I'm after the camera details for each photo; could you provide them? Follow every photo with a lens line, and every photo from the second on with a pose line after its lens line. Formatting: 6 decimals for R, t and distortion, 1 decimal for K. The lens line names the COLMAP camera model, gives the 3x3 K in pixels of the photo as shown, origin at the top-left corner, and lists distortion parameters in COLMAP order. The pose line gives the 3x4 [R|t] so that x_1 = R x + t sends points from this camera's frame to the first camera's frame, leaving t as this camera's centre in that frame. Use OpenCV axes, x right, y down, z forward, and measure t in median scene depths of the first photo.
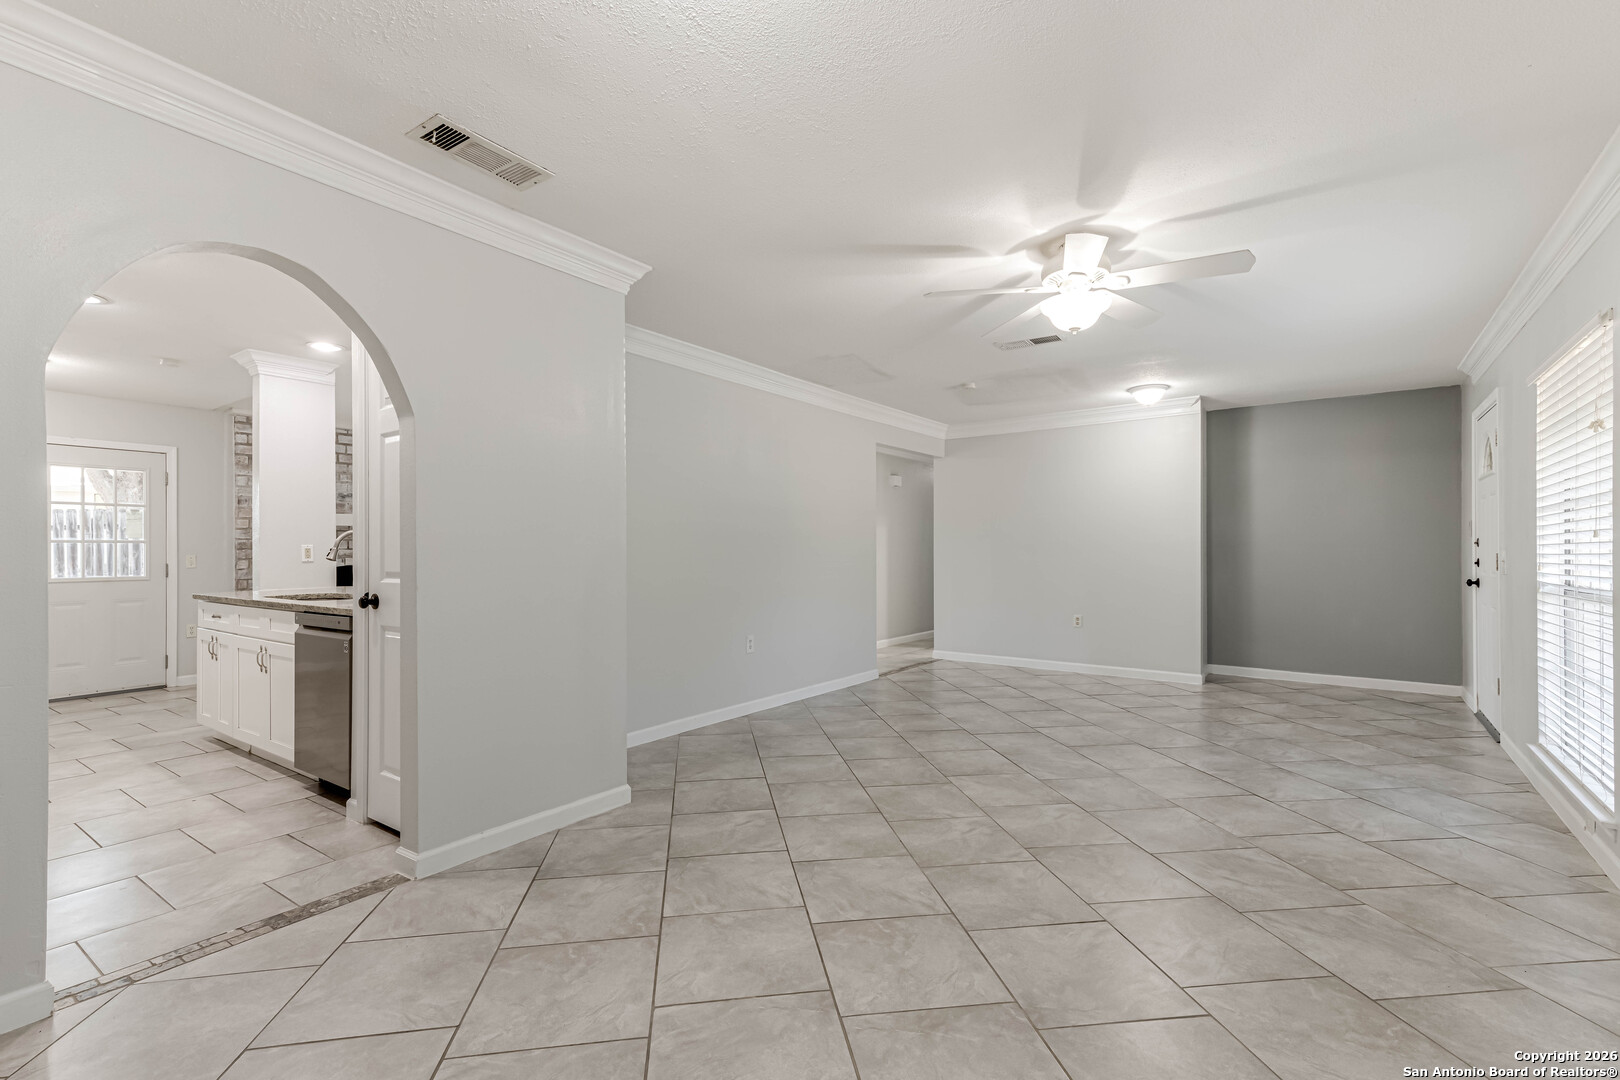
lens RADIAL K [[725.4, 0, 807.2], [0, 725.4, 549.7], [0, 0, 1]] dist [0.023075, 0.000178]
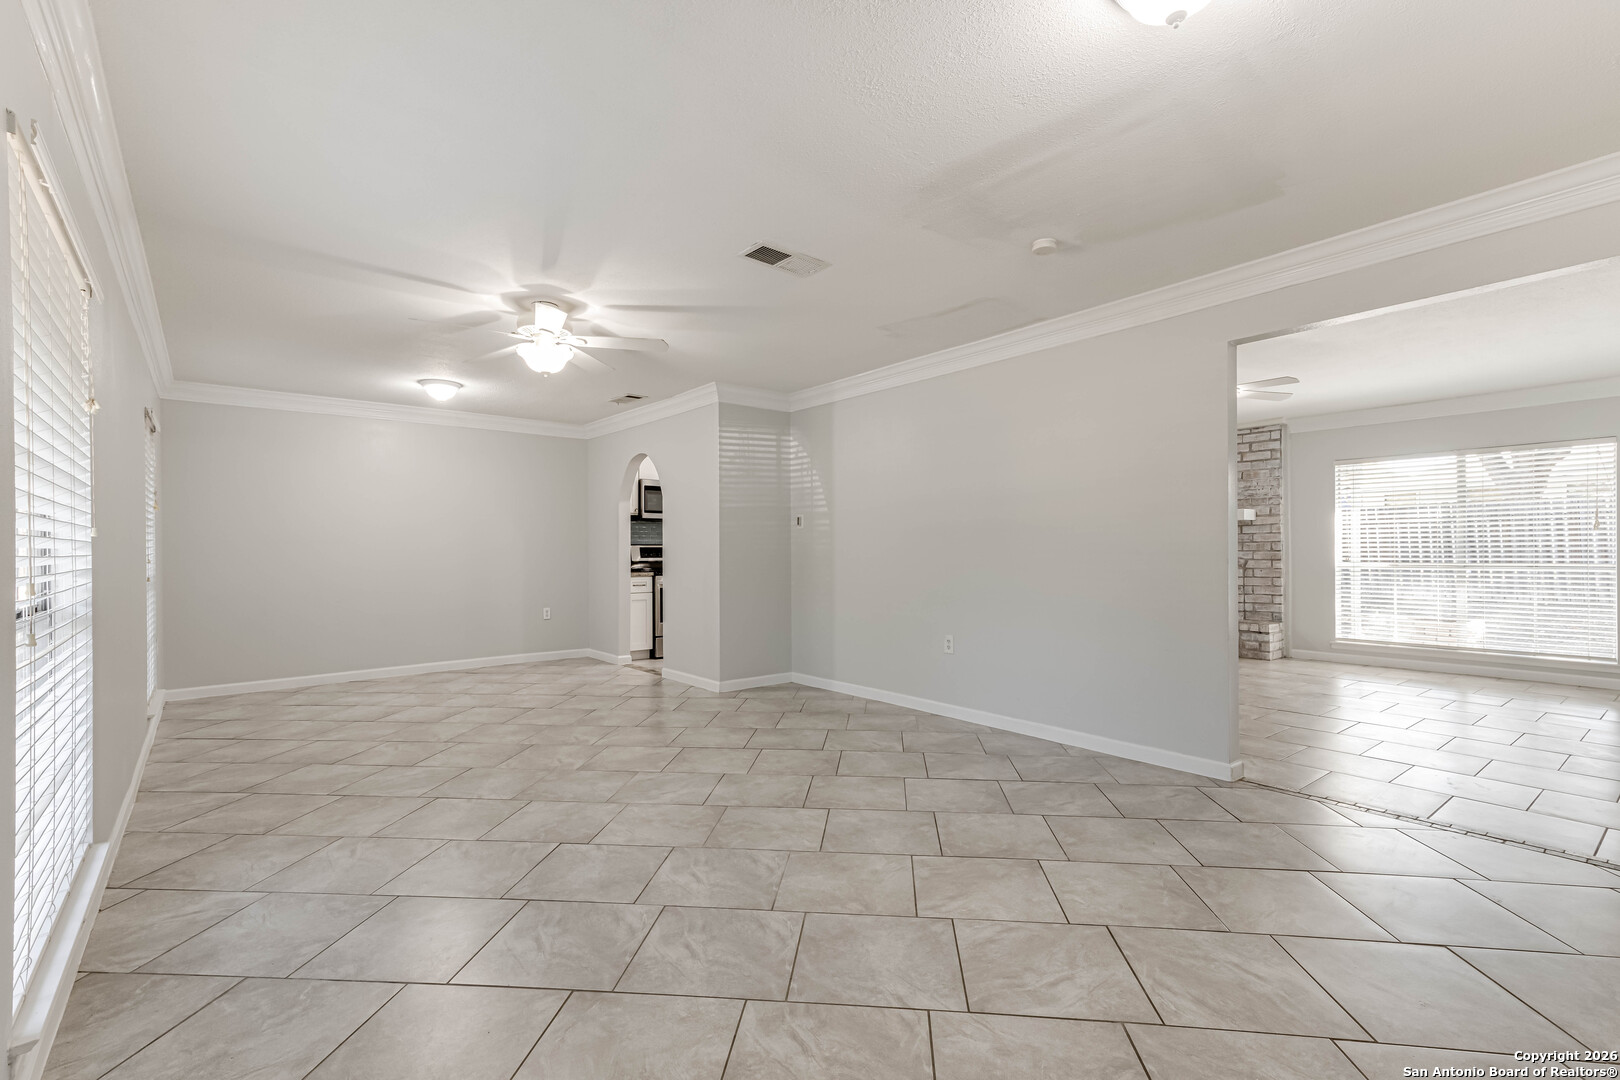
lens RADIAL K [[725.4, 0, 807.2], [0, 725.4, 549.7], [0, 0, 1]] dist [0.023075, 0.000178]
pose [[-0.257963, 0.002574, -0.966151, 1.443737], [0.009821, 0.999952, 0.000042, 0.006967], [0.966105, -0.009478, -0.257976, 1.734340]]
